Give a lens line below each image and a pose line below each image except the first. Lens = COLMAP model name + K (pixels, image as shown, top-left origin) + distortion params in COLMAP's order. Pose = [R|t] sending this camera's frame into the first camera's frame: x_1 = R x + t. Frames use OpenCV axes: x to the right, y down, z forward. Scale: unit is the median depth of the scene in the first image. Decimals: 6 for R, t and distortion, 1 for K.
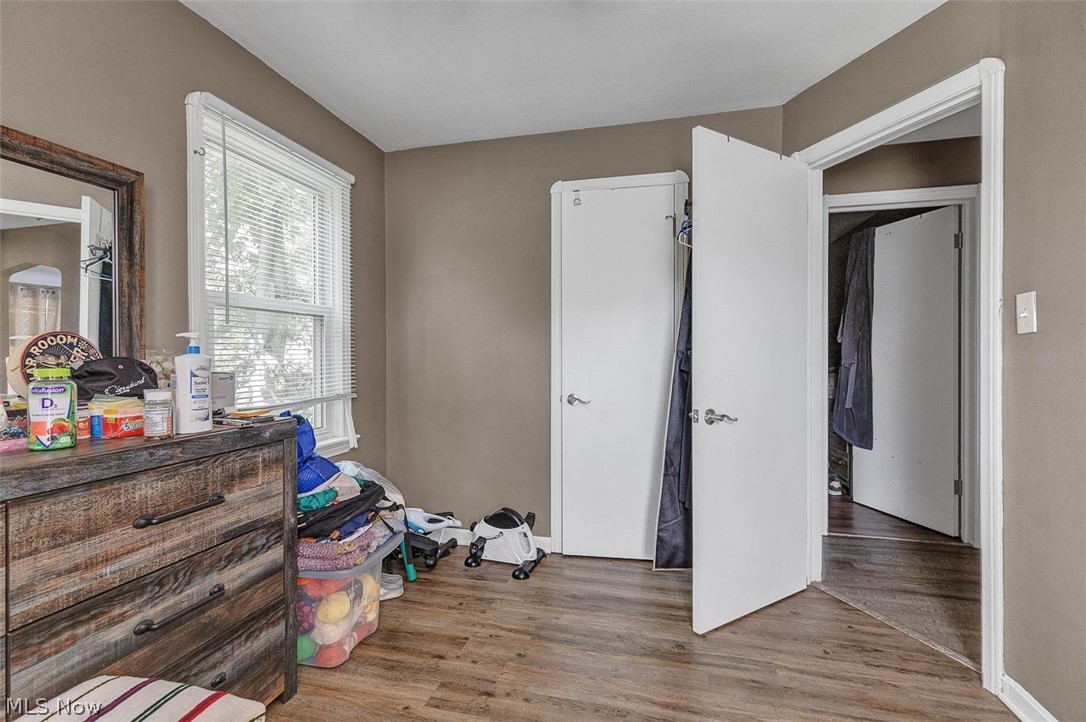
lens RADIAL K [[496.5, 0, 543.0], [0, 496.5, 361.0], [0, 0, 1]] dist [-0.002035, -0.000376]
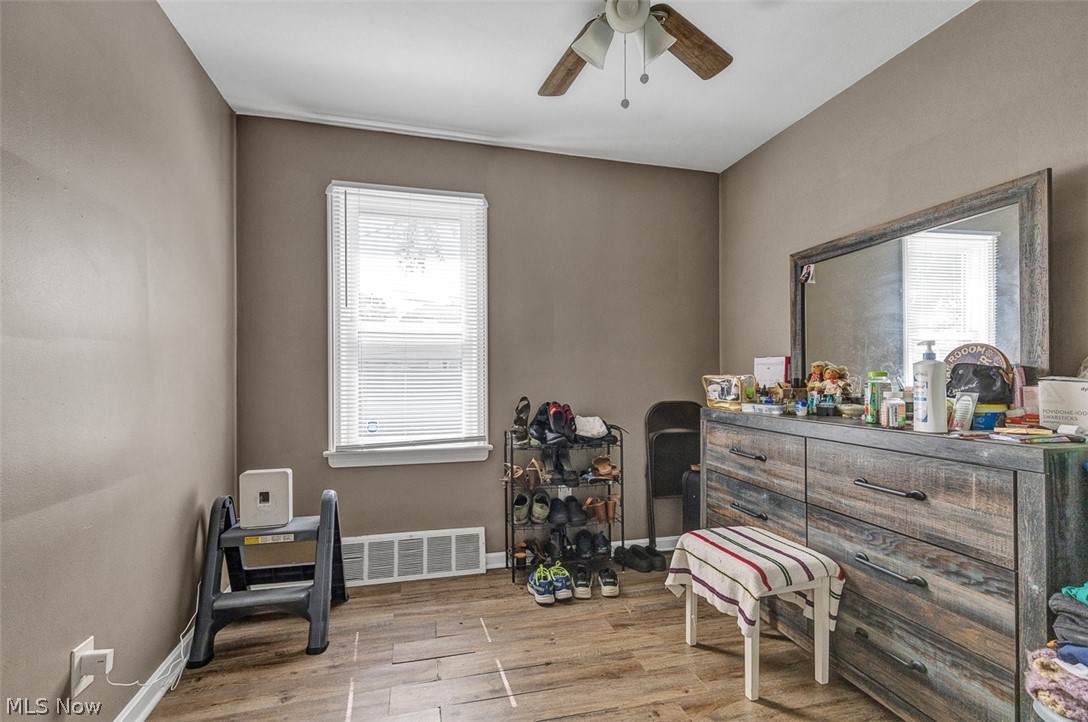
lens RADIAL K [[497.4, 0, 544.0], [0, 497.4, 361.0], [0, 0, 1]] dist [-0.002035, -0.000376]
pose [[-0.878733, -0.006084, -0.477275, 0.544731], [0.000596, 0.999904, -0.013842, 0.001992], [0.477314, -0.012448, -0.878645, 1.508291]]
